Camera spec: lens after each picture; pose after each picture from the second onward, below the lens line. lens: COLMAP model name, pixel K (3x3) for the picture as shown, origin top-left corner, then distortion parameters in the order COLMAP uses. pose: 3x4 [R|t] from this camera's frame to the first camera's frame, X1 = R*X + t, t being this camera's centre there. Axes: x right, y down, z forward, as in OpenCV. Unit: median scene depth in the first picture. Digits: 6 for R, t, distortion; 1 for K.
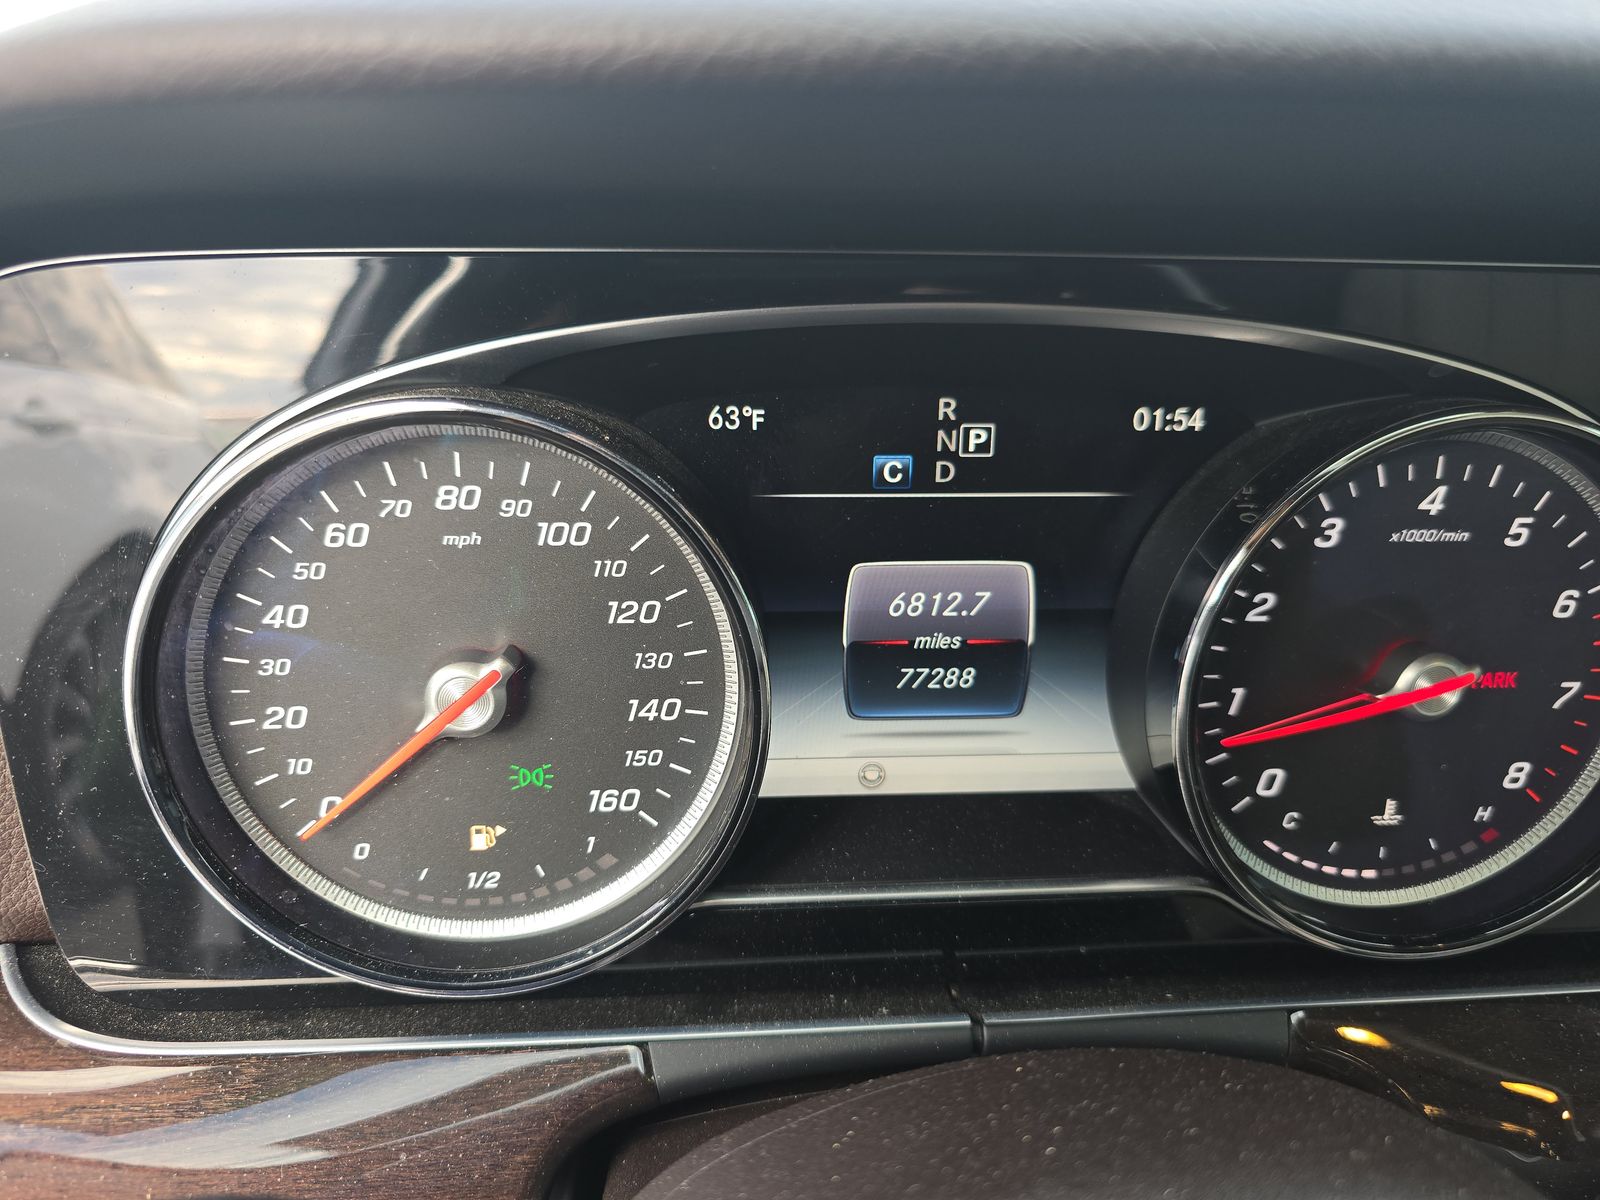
lens RADIAL K [[1082.0, 0, 805.9], [0, 1082.0, 595.9], [0, 0, 1]] dist [0.022135, -0.032316]
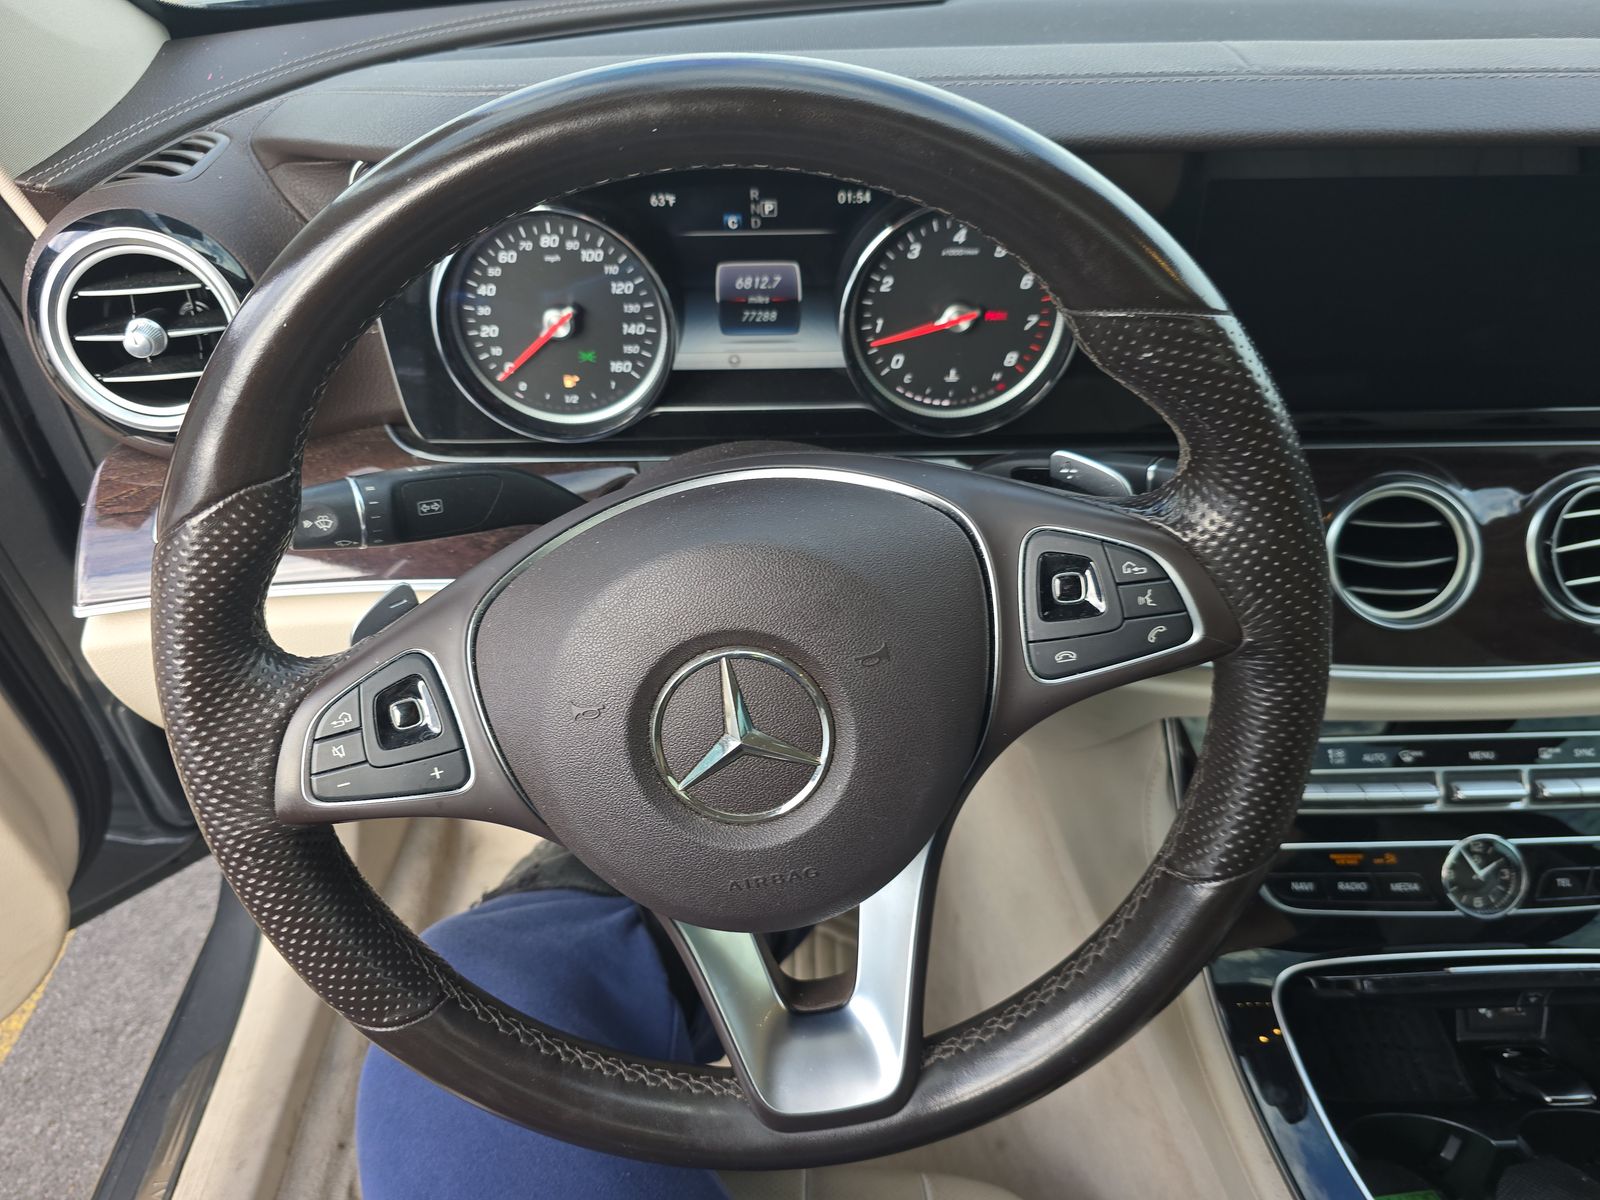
lens RADIAL K [[1082.0, 0, 805.9], [0, 1082.0, 595.9], [0, 0, 1]] dist [0.022135, -0.032316]
pose [[0.996931, 0.018909, -0.075972, 0.437329], [0.005823, 0.949798, 0.312808, -0.084546], [0.078073, -0.312291, 0.946773, -1.454408]]
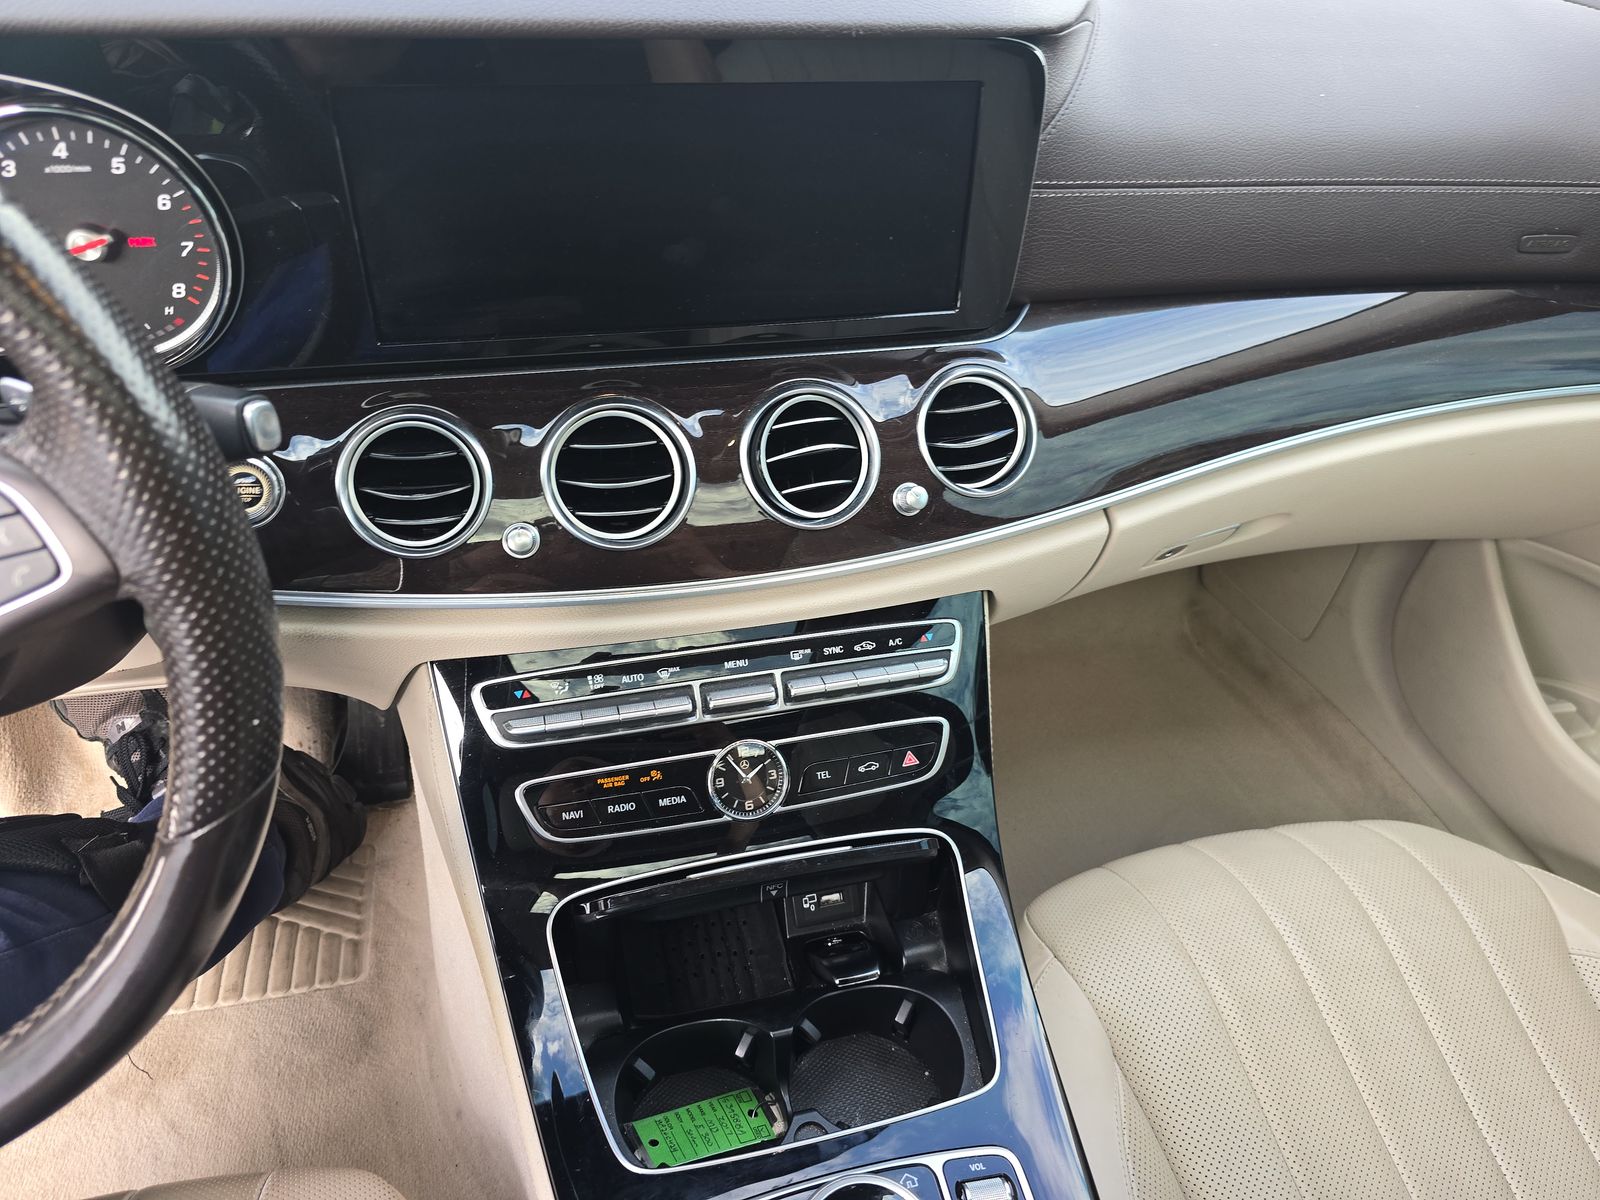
lens RADIAL K [[1070.9, 0, 799.6], [0, 1070.9, 559.2], [0, 0, 1]] dist [0.048928, -0.001912]
pose [[0.990383, -0.075894, 0.115682, 1.635996], [0.028340, 0.929675, 0.367290, -0.093753], [-0.135422, -0.360479, 0.922885, -1.341830]]
